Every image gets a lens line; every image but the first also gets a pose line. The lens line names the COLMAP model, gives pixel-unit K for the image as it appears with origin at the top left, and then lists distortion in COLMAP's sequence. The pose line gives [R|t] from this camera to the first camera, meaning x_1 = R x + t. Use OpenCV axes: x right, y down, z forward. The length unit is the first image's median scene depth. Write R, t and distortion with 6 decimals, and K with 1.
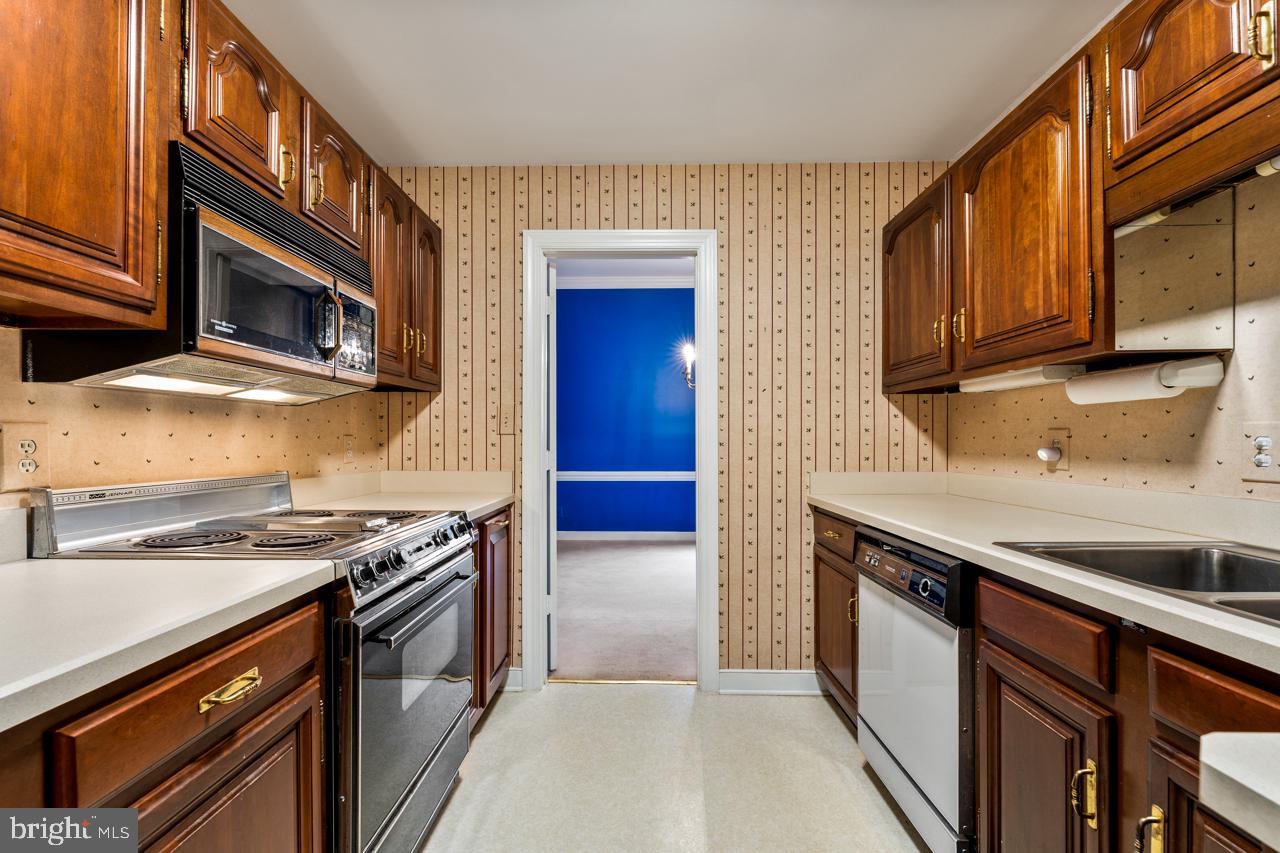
lens RADIAL K [[564.6, 0, 627.5], [0, 564.6, 444.9], [0, 0, 1]] dist [-0.000789, 0.000314]
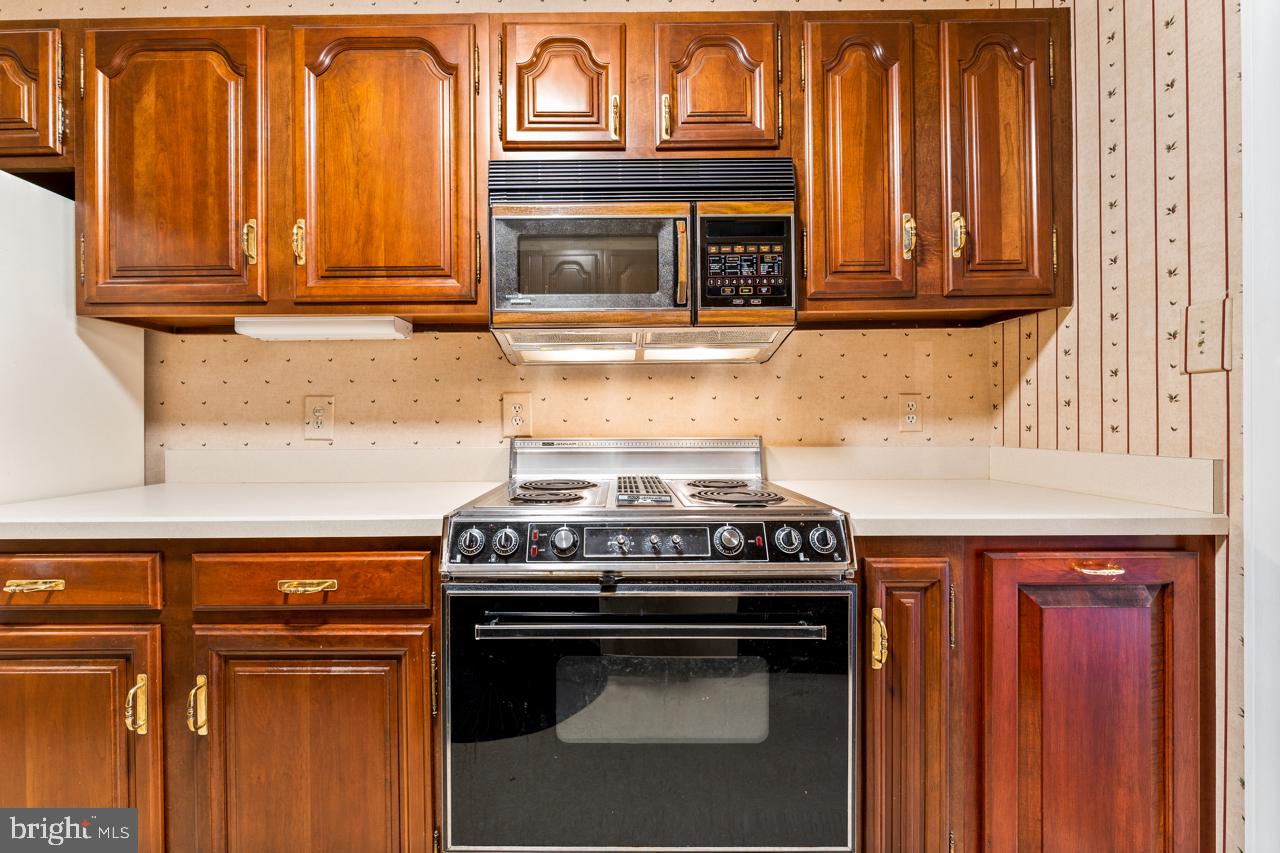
lens RADIAL K [[533.4, 0, 632.6], [0, 533.4, 426.7], [0, 0, 1]] dist [-0.009091, -0.000348]
pose [[0.017859, 0.003122, -0.999836, 0.171331], [-0.000411, 0.999995, 0.003115, 0.021461], [0.999840, 0.000355, 0.017861, 0.567841]]
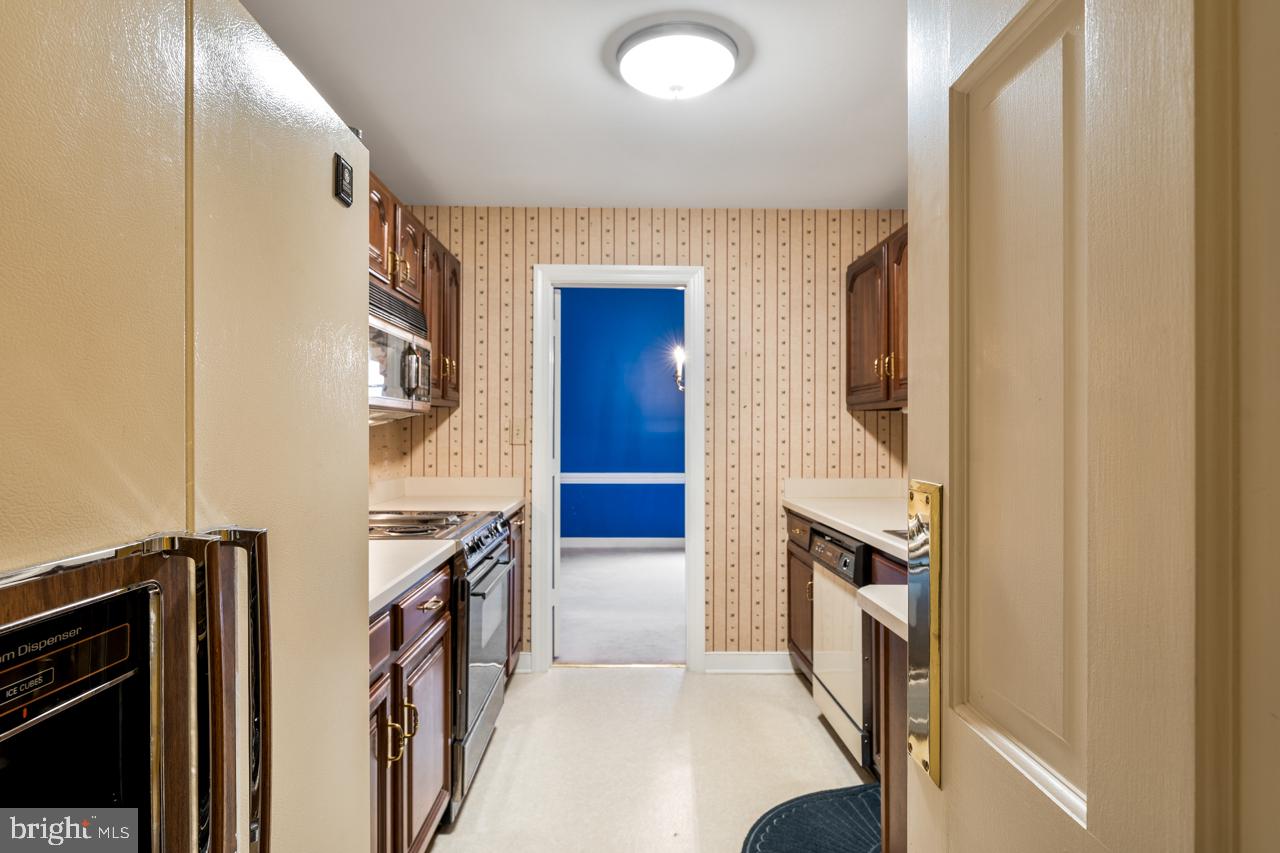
lens RADIAL K [[658.0, 0, 635.8], [0, 658.0, 433.1], [0, 0, 1]] dist [0.005352, 0.000075]
pose [[0.999026, 0.004051, 0.043931, -0.037187], [-0.003592, 0.999938, -0.010525, -0.028741], [-0.043971, 0.010357, 0.998979, -0.322498]]
